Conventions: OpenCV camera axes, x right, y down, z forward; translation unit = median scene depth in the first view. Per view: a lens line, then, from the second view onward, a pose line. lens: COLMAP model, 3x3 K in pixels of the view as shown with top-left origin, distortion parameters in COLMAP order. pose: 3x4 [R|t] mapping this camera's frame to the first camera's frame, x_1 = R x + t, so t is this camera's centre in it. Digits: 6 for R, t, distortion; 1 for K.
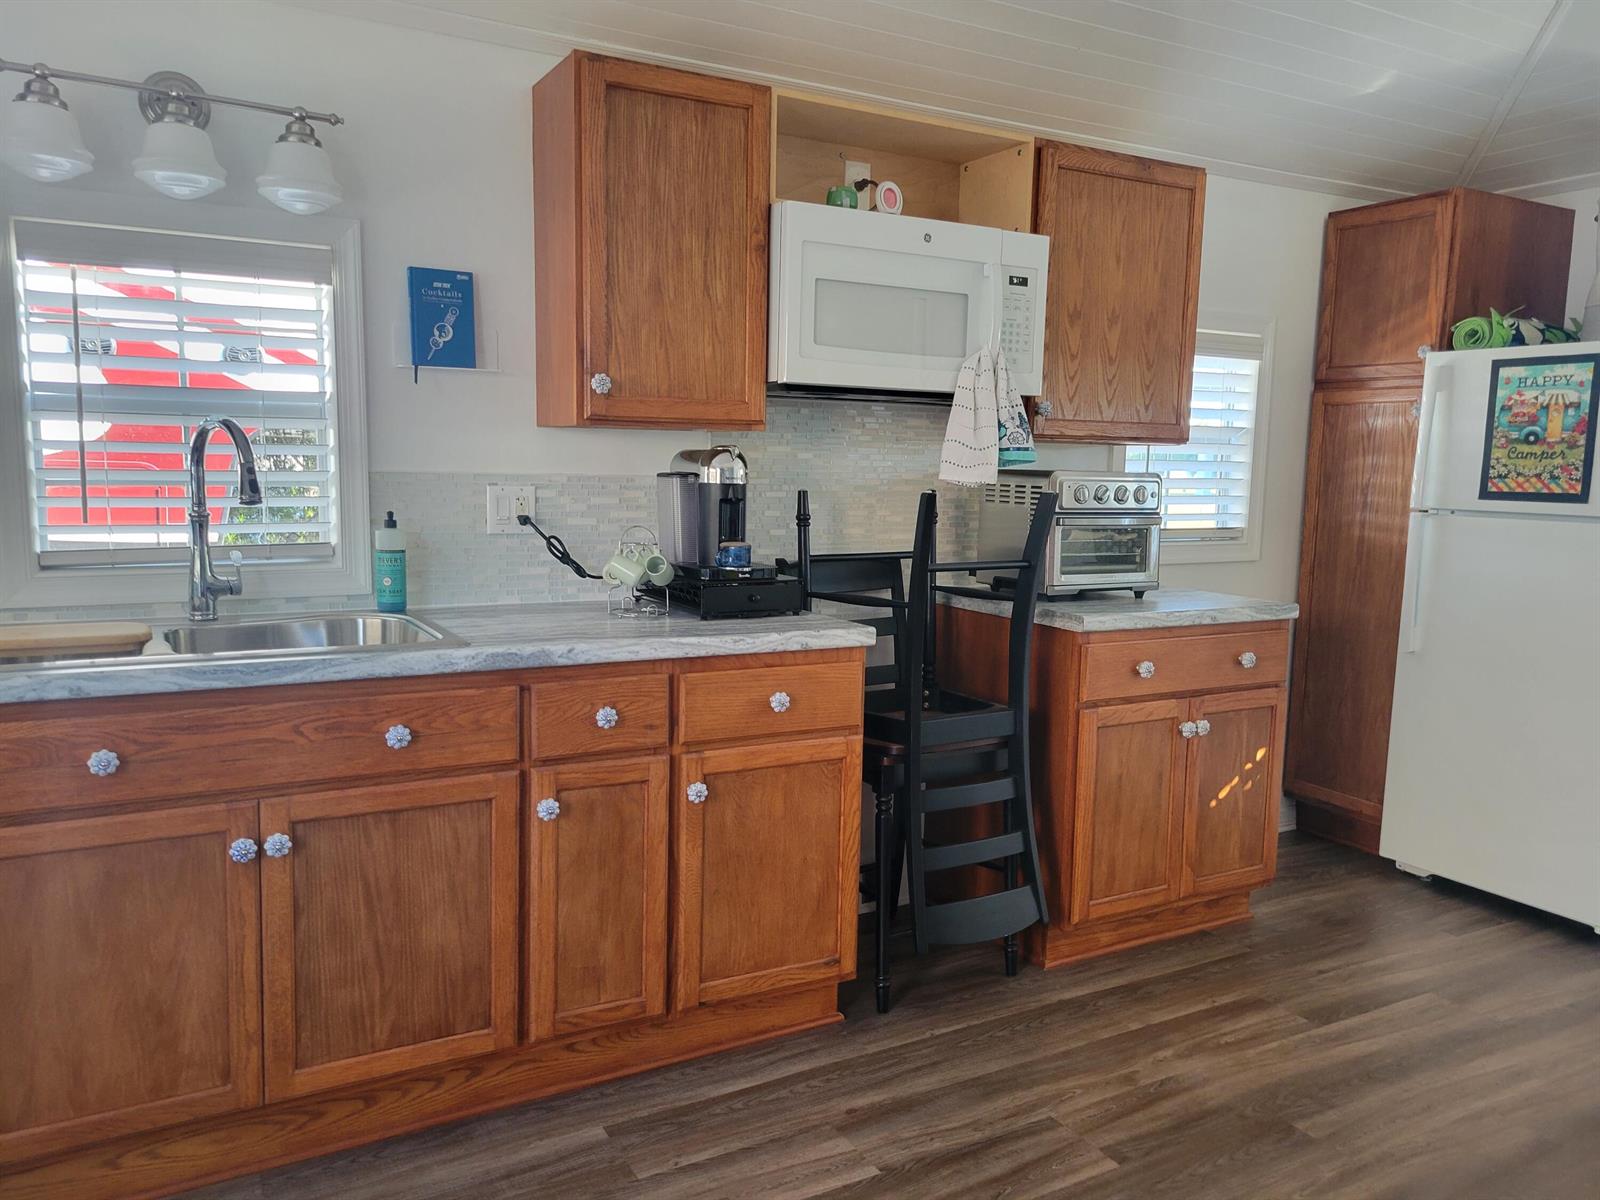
lens RADIAL K [[1209.1, 0, 800.4], [0, 1209.1, 604.7], [0, 0, 1]] dist [0.033206, -0.006315]
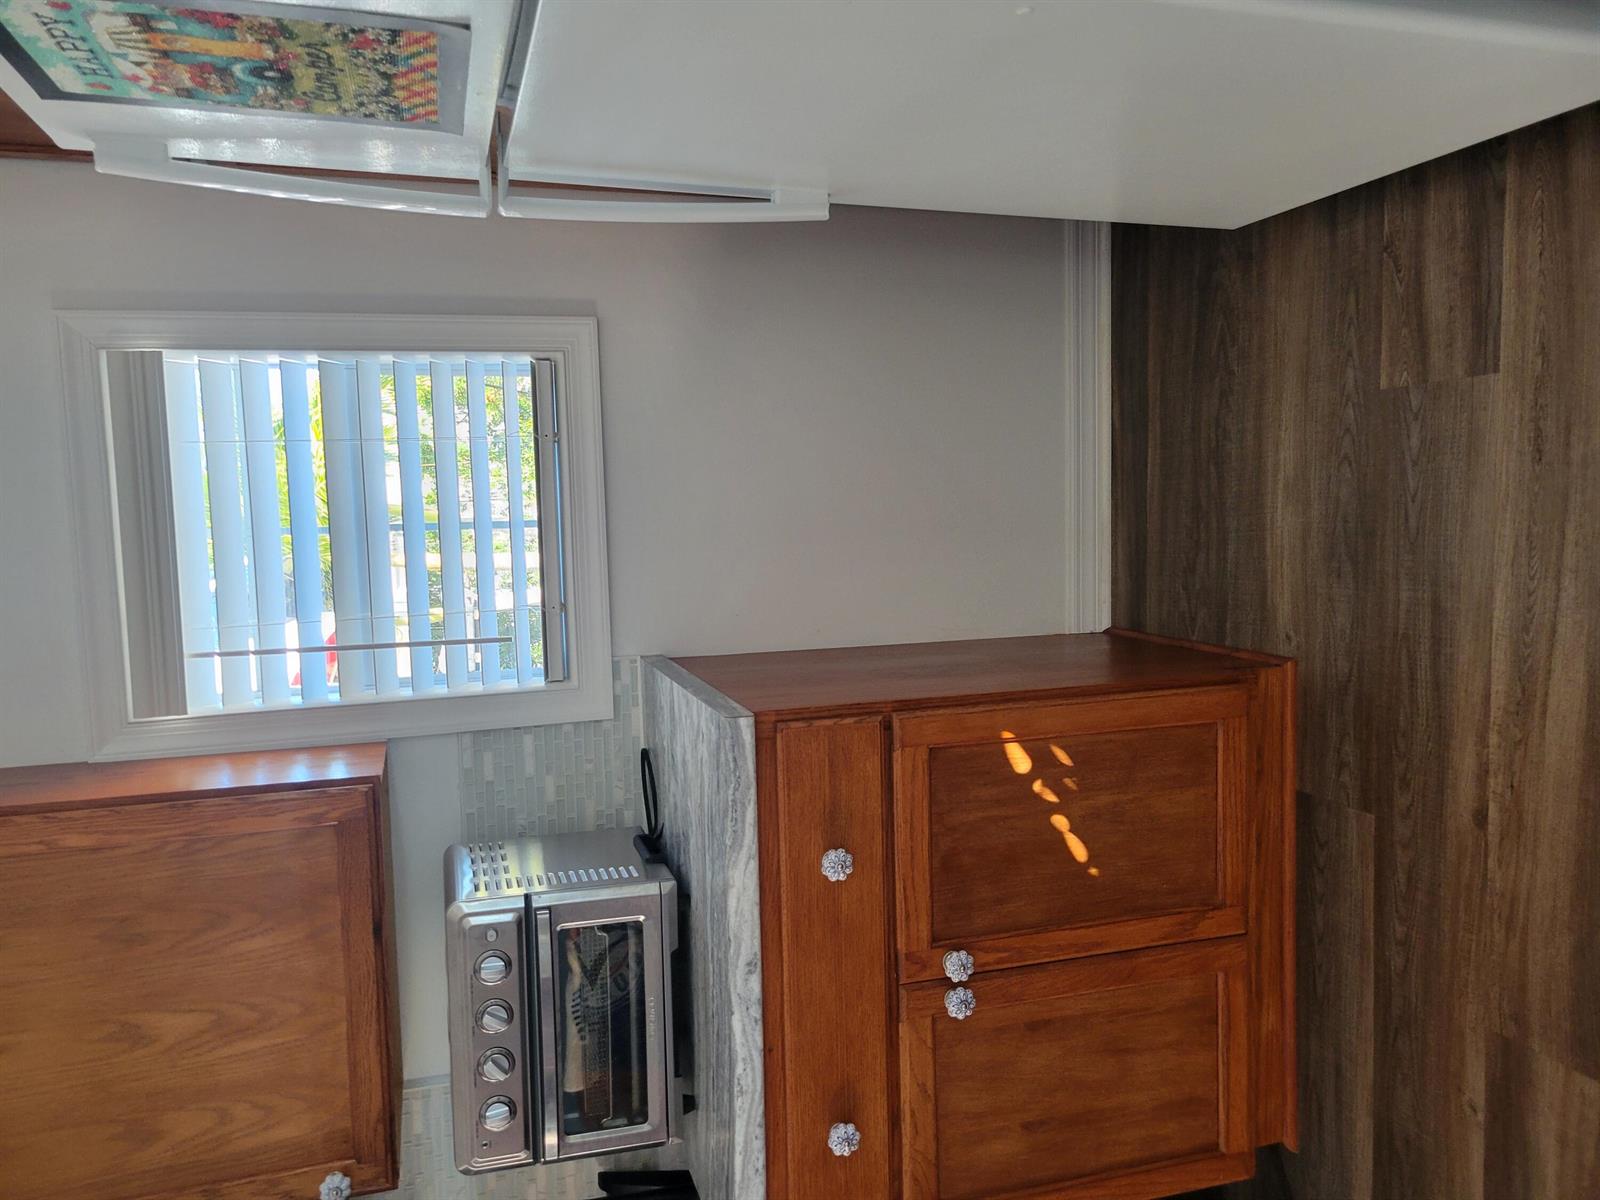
lens RADIAL K [[1197.8, 0, 791.3], [0, 1197.8, 597.2], [0, 0, 1]] dist [0.040395, -0.006210]
pose [[0.101945, -0.826536, -0.553575, 0.809873], [0.984468, 0.003870, 0.175519, -0.064722], [-0.142931, -0.562871, 0.814093, 0.751735]]
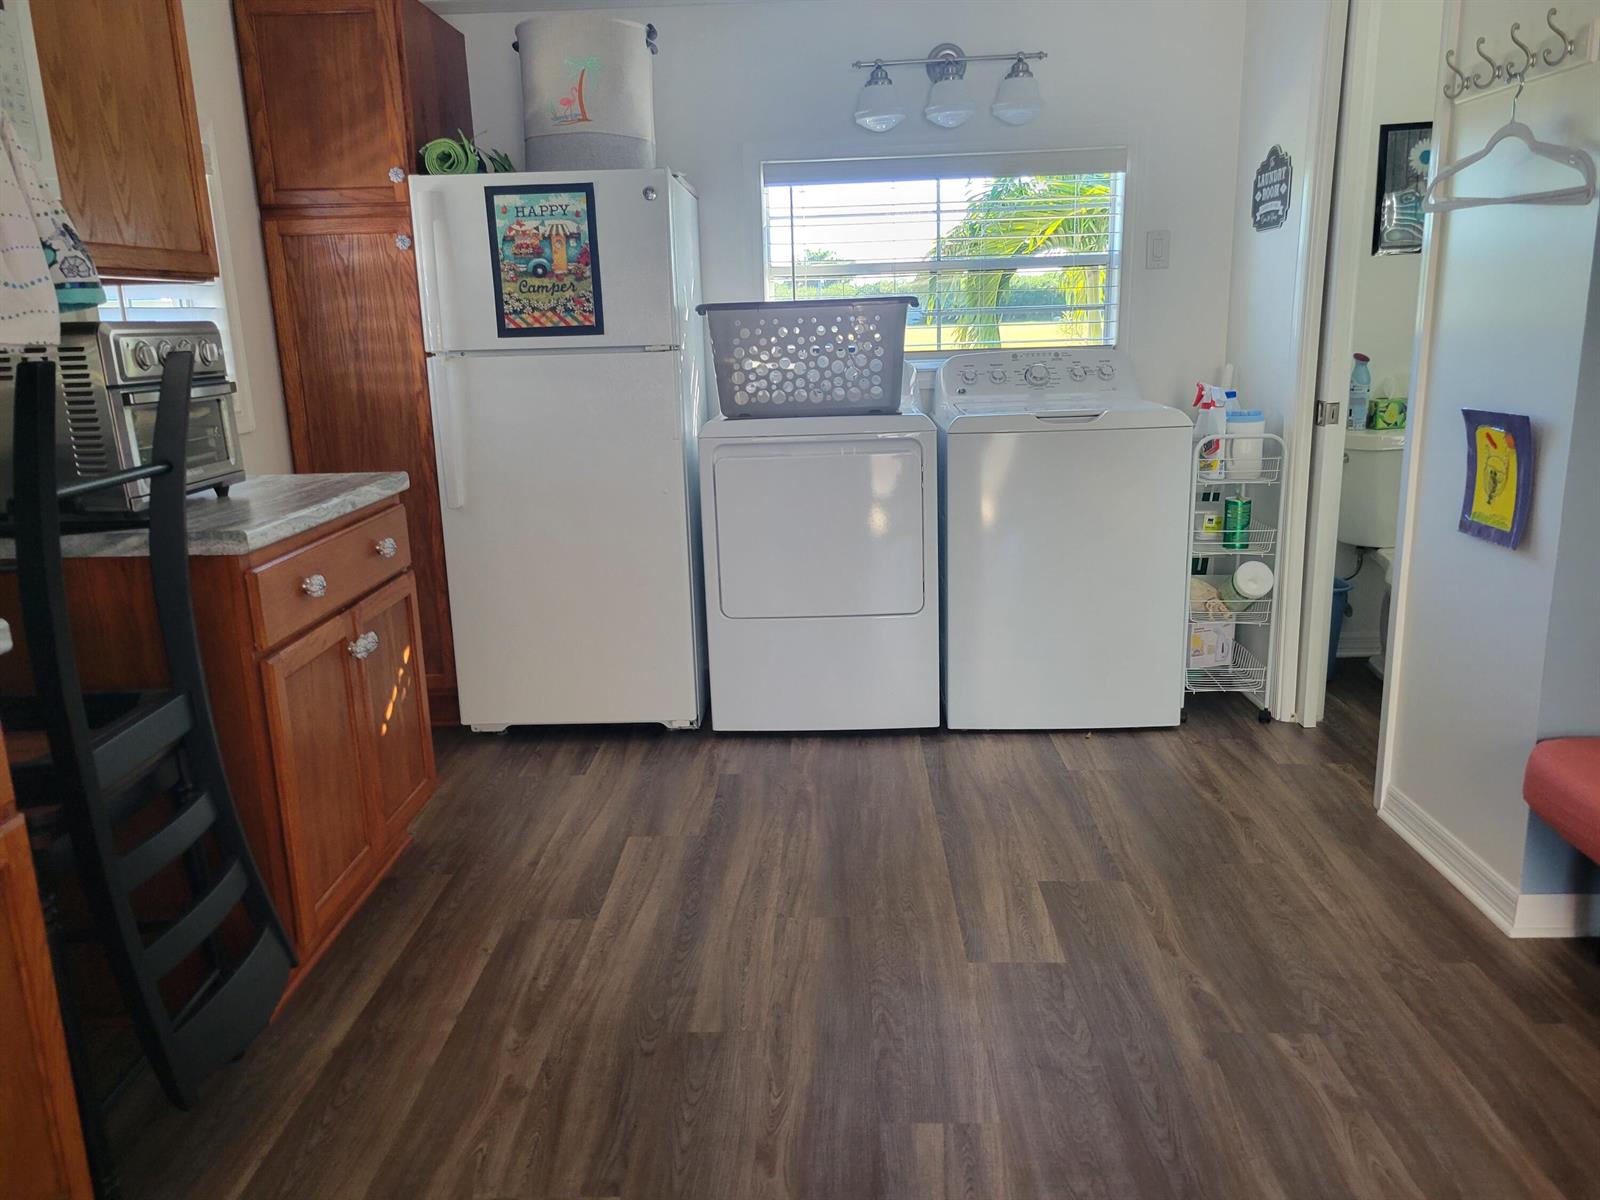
lens RADIAL K [[1197.8, 0, 791.3], [0, 1197.8, 597.2], [0, 0, 1]] dist [0.040395, -0.006210]
pose [[0.524090, -0.235634, 0.818417, -0.180091], [0.146963, 0.971570, 0.185618, -0.036793], [-0.838887, 0.022996, 0.543819, 0.369567]]
